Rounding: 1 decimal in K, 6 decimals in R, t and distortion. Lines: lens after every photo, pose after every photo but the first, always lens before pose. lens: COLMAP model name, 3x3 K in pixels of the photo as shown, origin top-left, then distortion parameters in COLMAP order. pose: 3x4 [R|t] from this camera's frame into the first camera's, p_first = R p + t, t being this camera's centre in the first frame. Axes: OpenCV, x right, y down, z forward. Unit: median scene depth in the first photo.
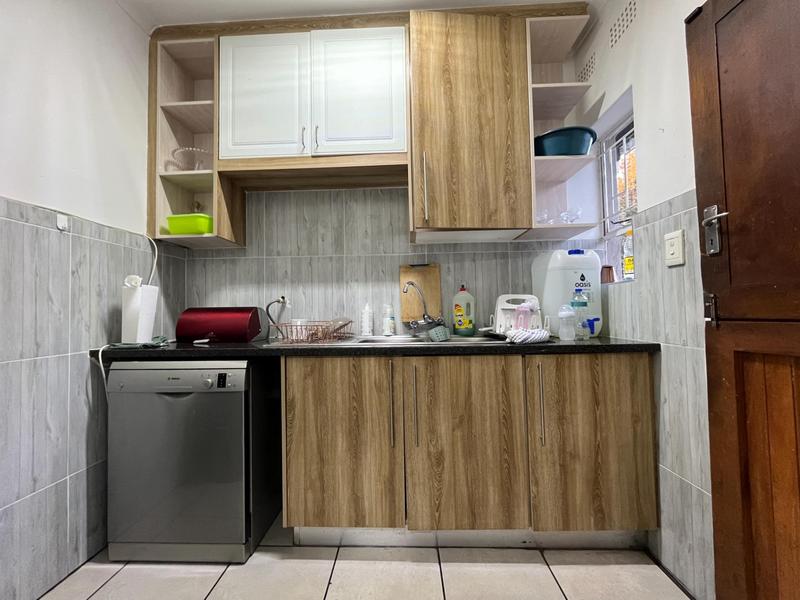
lens RADIAL K [[325.8, 0, 398.9], [0, 325.8, 300.7], [0, 0, 1]] dist [-0.004791, 0.000053]
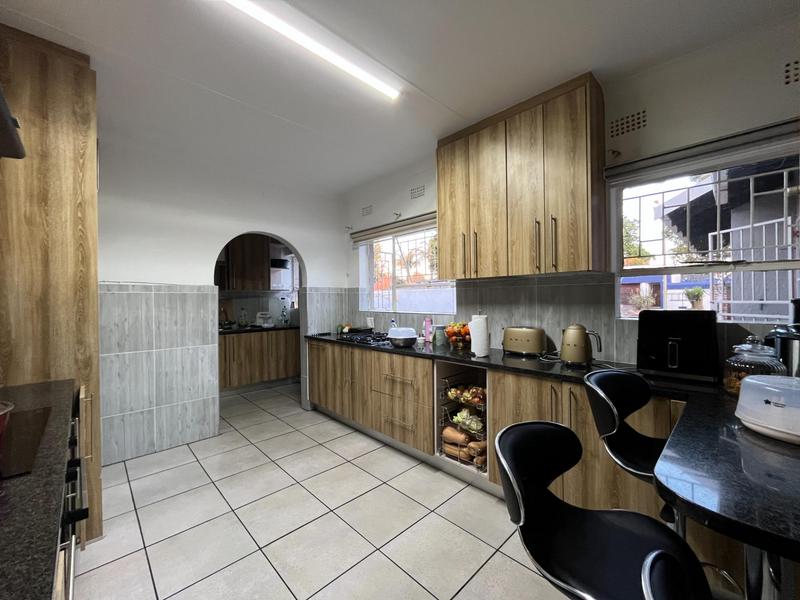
lens RADIAL K [[325.8, 0, 400.0], [0, 325.8, 301.0], [0, 0, 1]] dist [-0.004791, 0.000053]
pose [[0.692505, 0.012978, 0.721296, -1.126993], [-0.029722, 0.999503, 0.010551, -0.230496], [-0.720800, -0.028745, 0.692547, -2.381421]]
